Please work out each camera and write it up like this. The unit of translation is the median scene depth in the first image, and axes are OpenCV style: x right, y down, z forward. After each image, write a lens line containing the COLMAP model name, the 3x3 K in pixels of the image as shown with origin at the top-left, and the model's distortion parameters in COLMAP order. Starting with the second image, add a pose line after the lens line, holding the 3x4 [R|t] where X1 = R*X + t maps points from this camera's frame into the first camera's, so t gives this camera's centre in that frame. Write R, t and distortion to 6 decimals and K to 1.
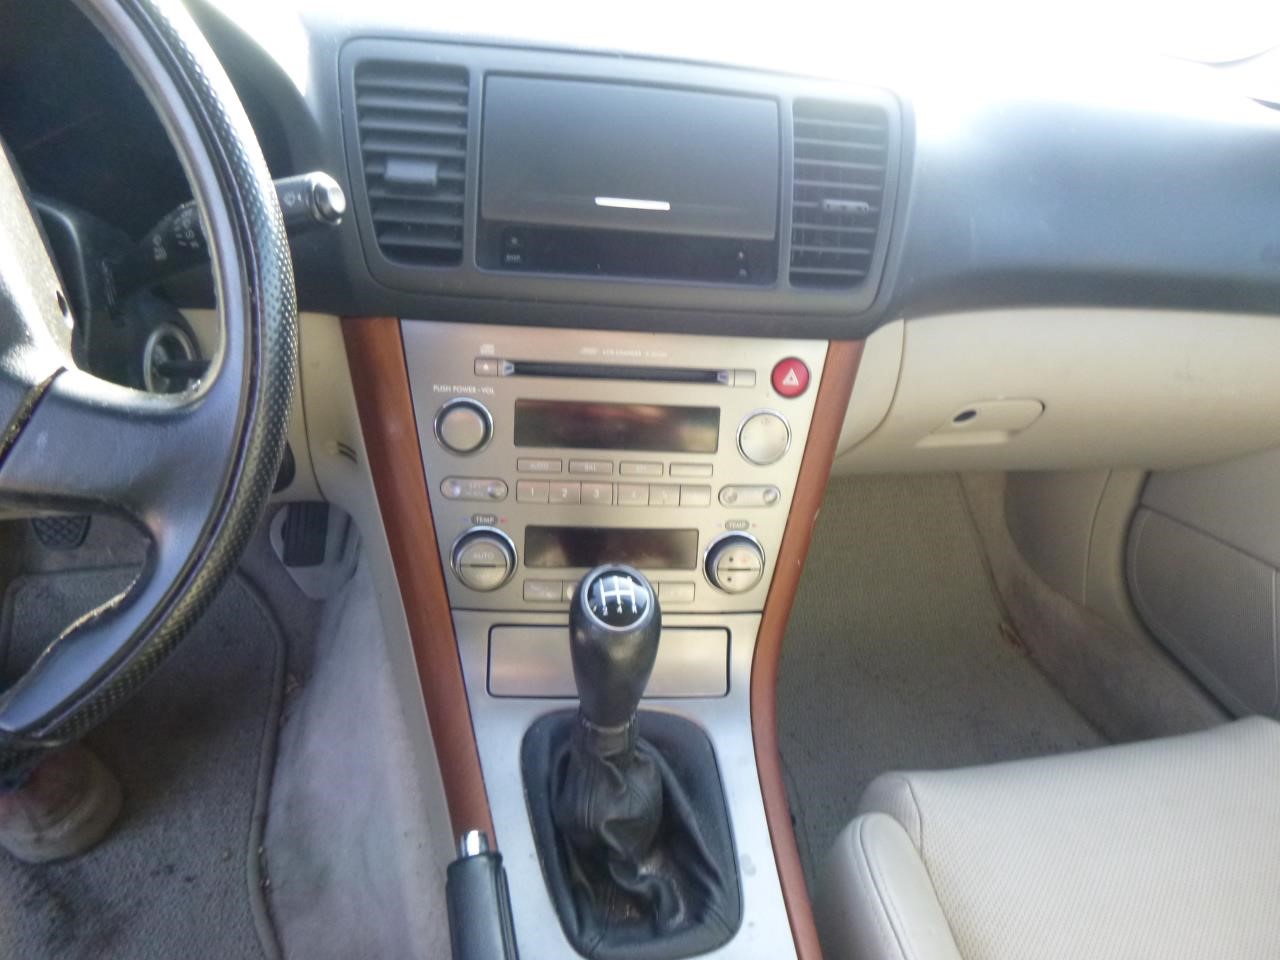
lens RADIAL K [[985.7, 0, 640.0], [0, 985.7, 480.0], [0, 0, 1]] dist [-0.034337, 0.007100]
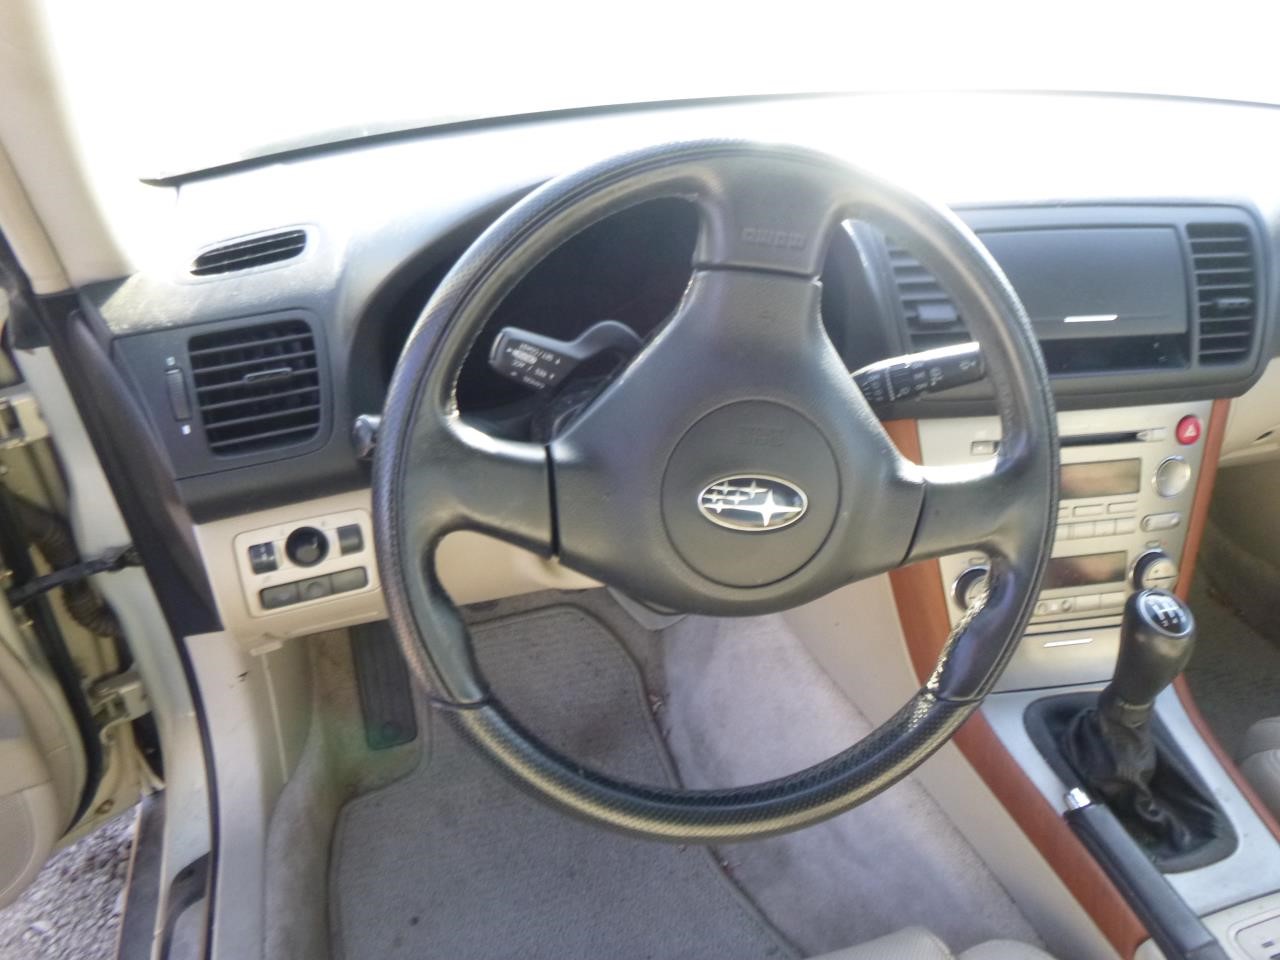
lens RADIAL K [[985.7, 0, 640.0], [0, 985.7, 480.0], [0, 0, 1]] dist [-0.034337, 0.007100]
pose [[0.994495, -0.103480, -0.016491, -0.585372], [0.103587, 0.994603, 0.005800, -0.124468], [0.015802, -0.007476, 0.999847, -0.332846]]
